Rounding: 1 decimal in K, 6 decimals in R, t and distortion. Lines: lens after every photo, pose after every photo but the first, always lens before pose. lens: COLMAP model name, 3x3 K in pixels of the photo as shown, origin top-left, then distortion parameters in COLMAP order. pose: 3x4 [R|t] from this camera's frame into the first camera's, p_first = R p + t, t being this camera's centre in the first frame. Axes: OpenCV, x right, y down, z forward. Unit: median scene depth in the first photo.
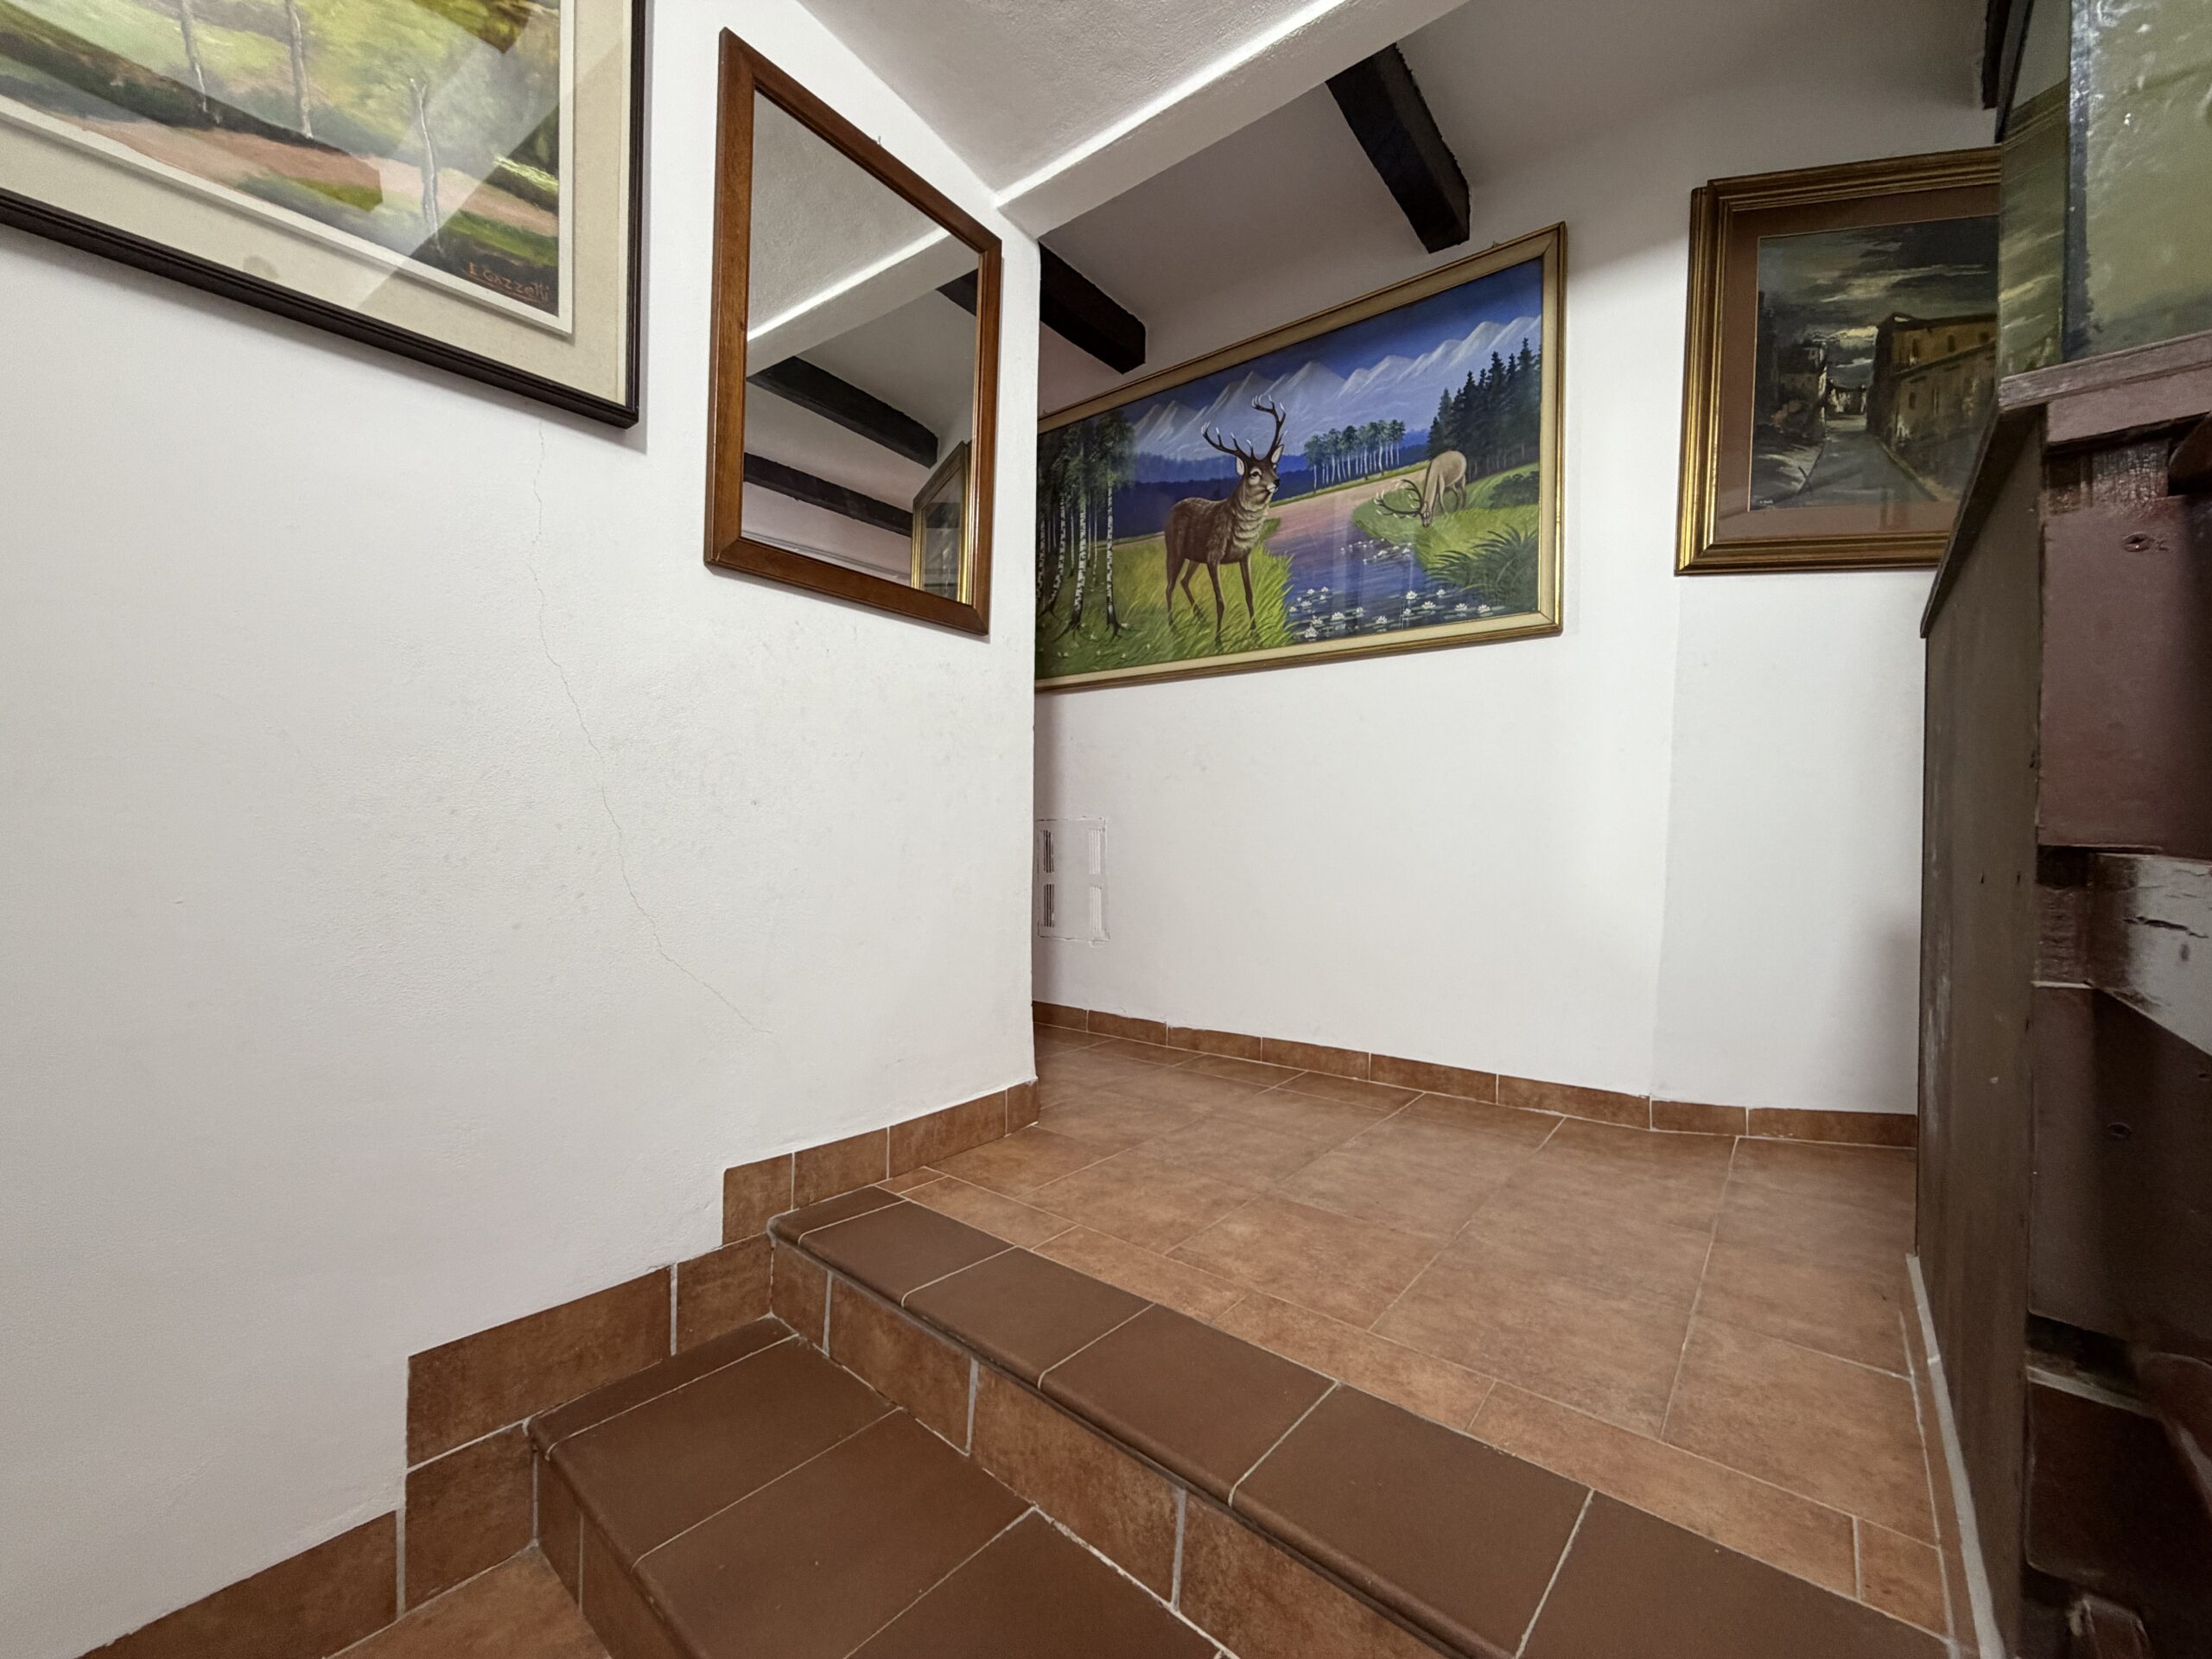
lens RADIAL K [[882.4, 0, 1103.3], [0, 882.4, 830.6], [0, 0, 1]] dist [0.000105, -0.000563]
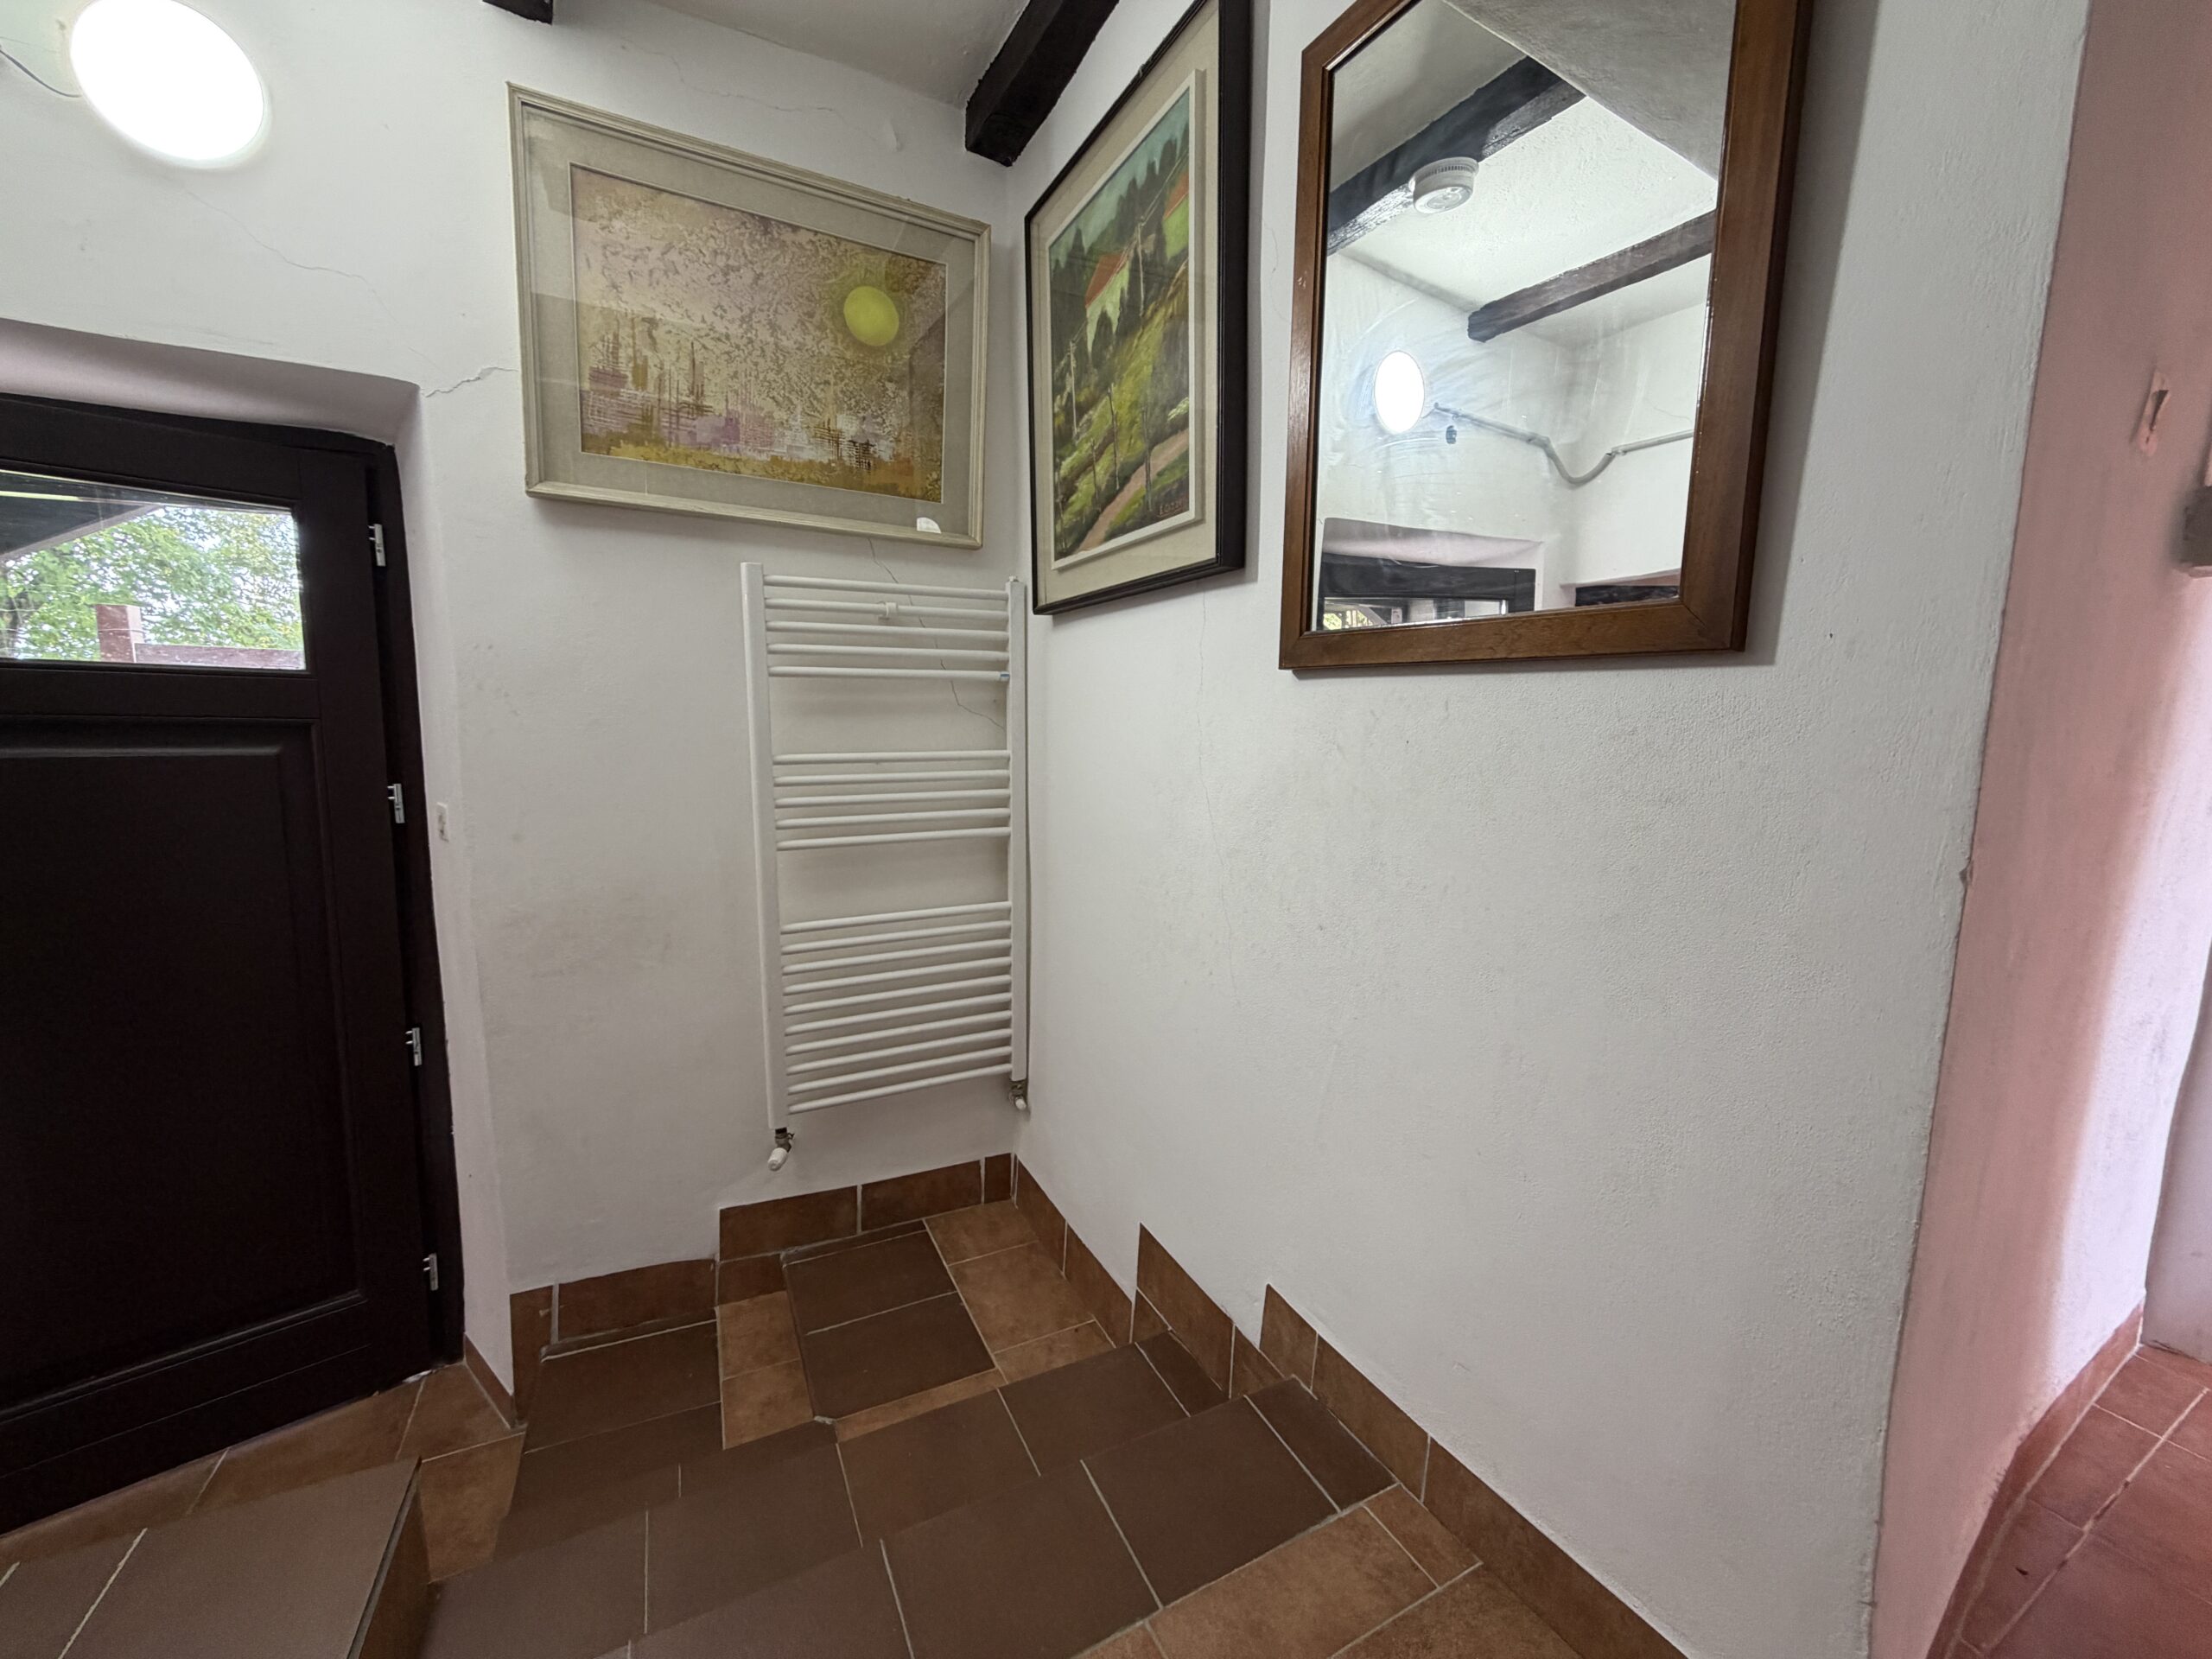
lens RADIAL K [[882.4, 0, 1101.5], [0, 882.4, 826.3], [0, 0, 1]] dist [0.000105, -0.000563]
pose [[-0.386919, 0.092801, -0.917432, 0.542221], [-0.028360, 0.993255, 0.112431, -0.249095], [0.921678, 0.069520, -0.381677, 1.242822]]
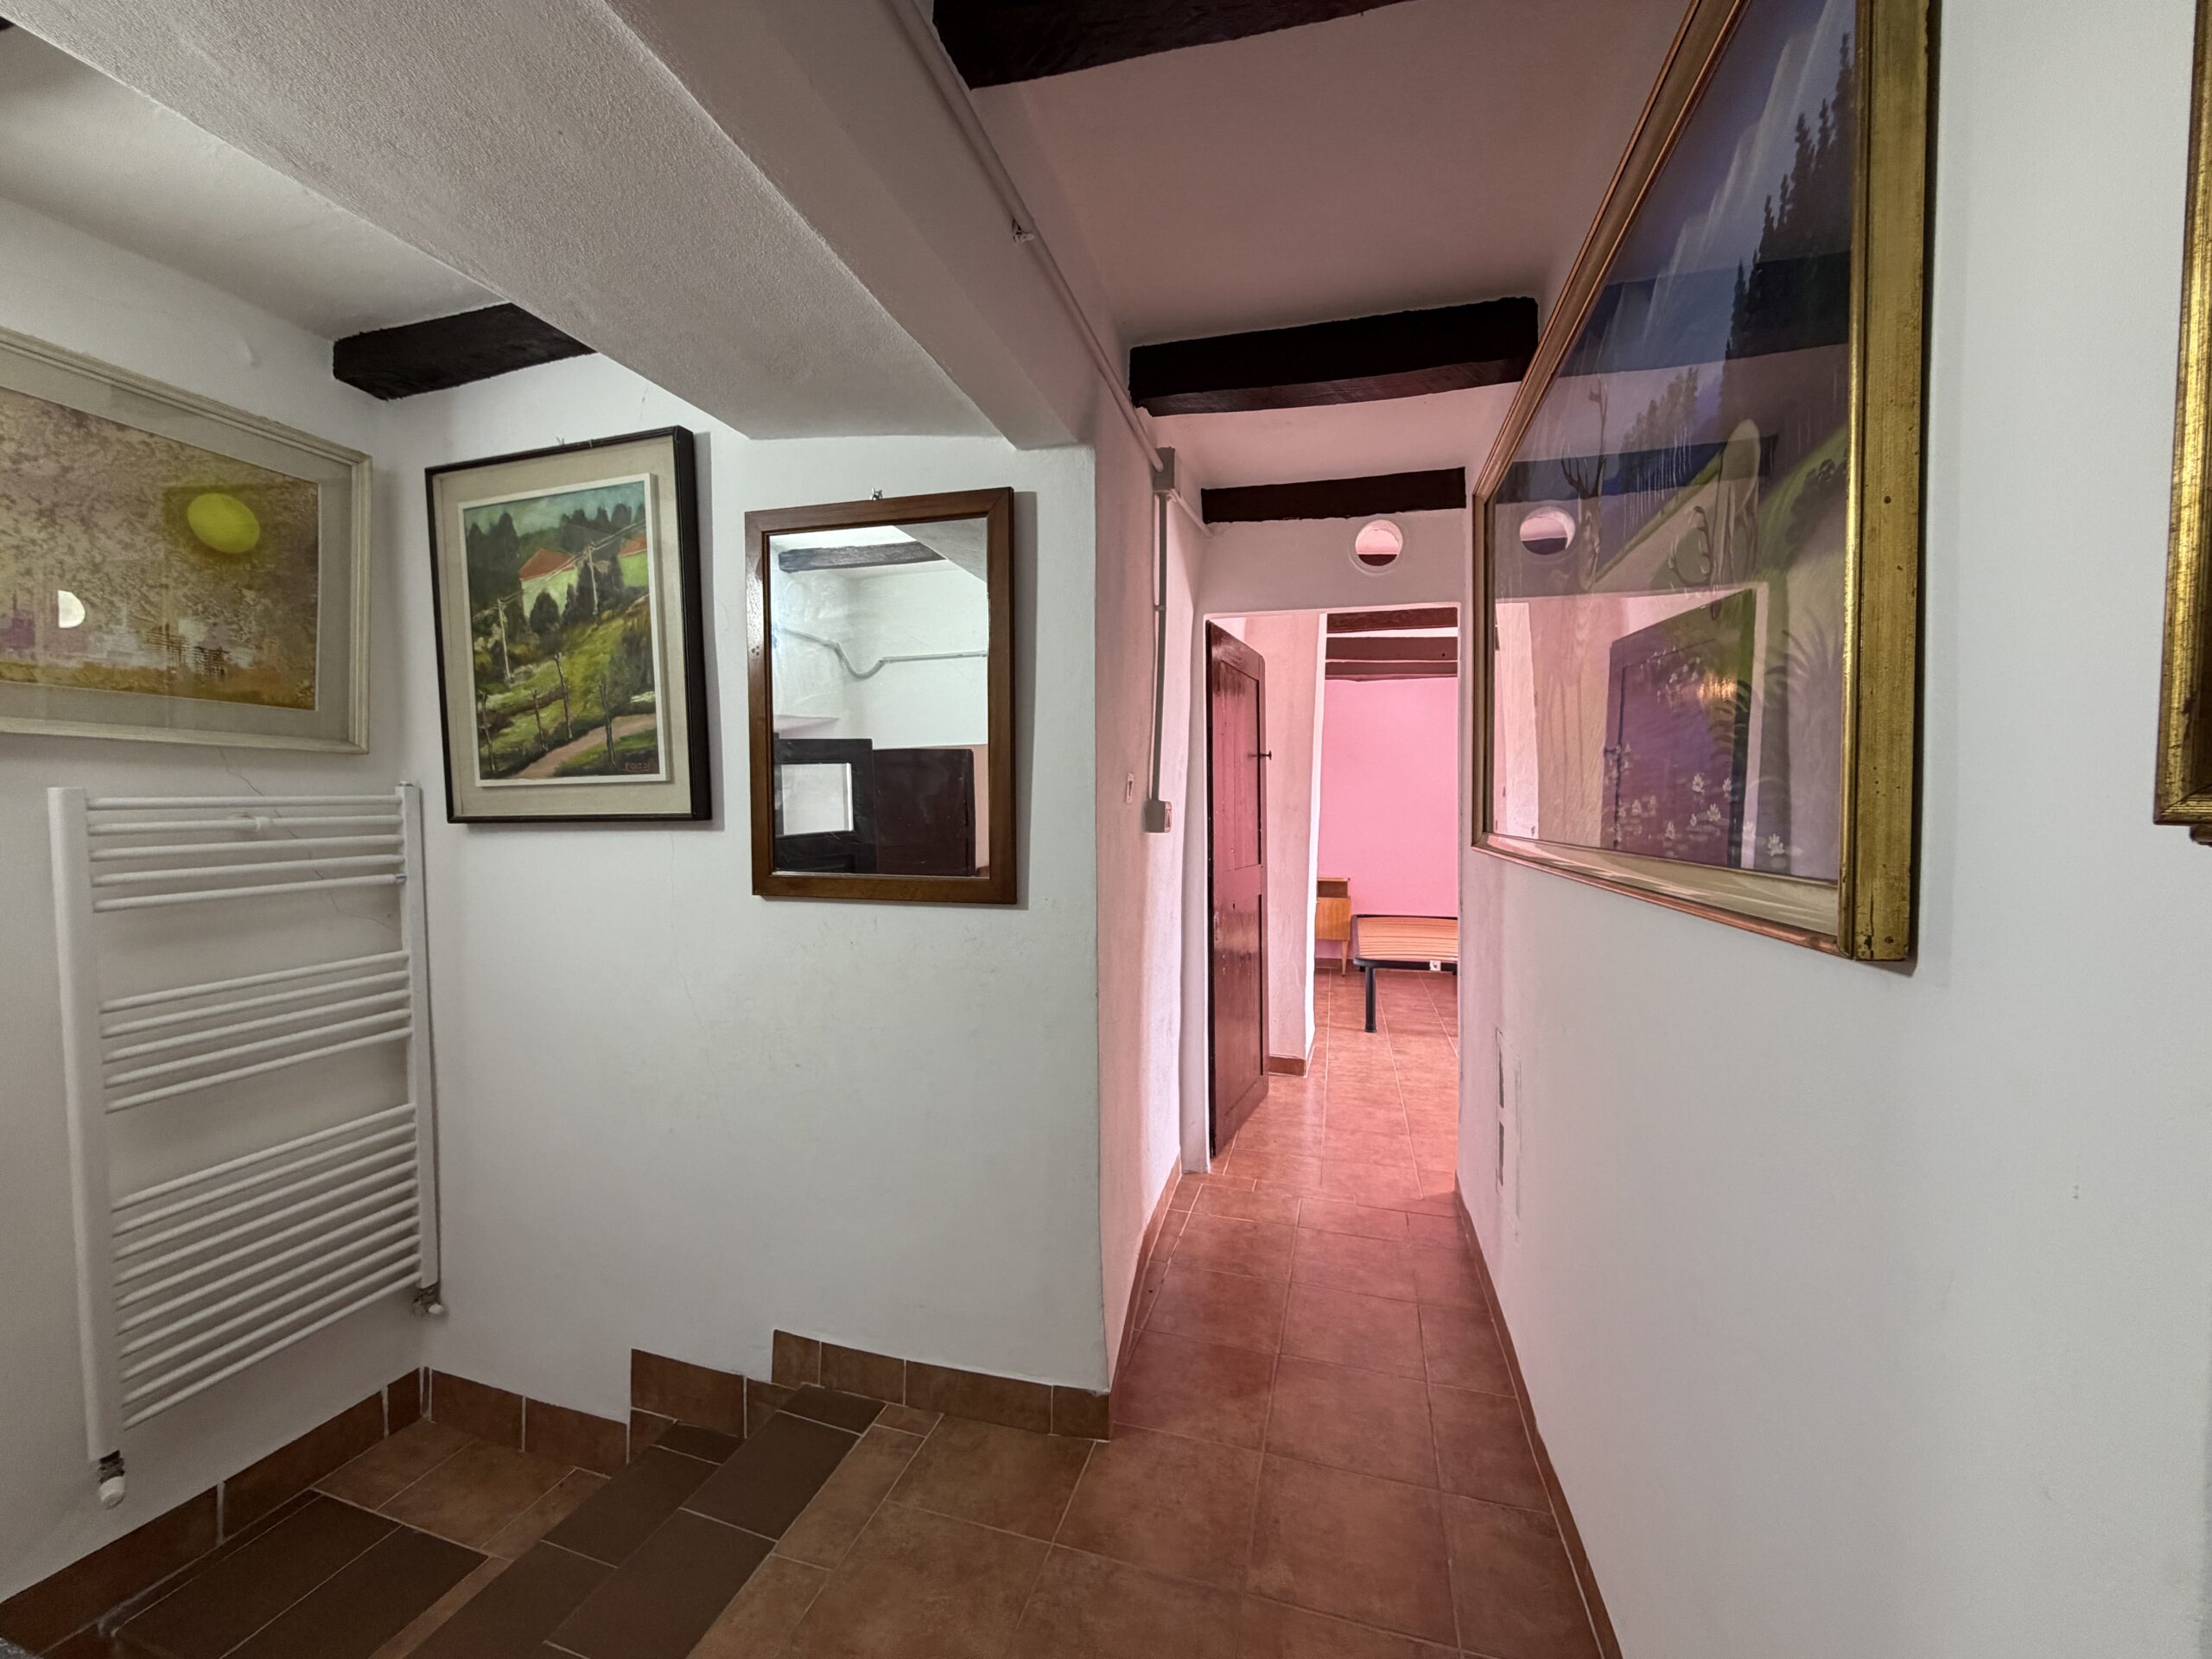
lens RADIAL K [[882.4, 0, 1098.0], [0, 882.4, 830.7], [0, 0, 1]] dist [0.000105, -0.000563]
pose [[0.380426, 0.012726, -0.924724, 1.101462], [0.007512, 0.999830, 0.016850, -0.444289], [0.924781, -0.013357, 0.380266, 1.011161]]
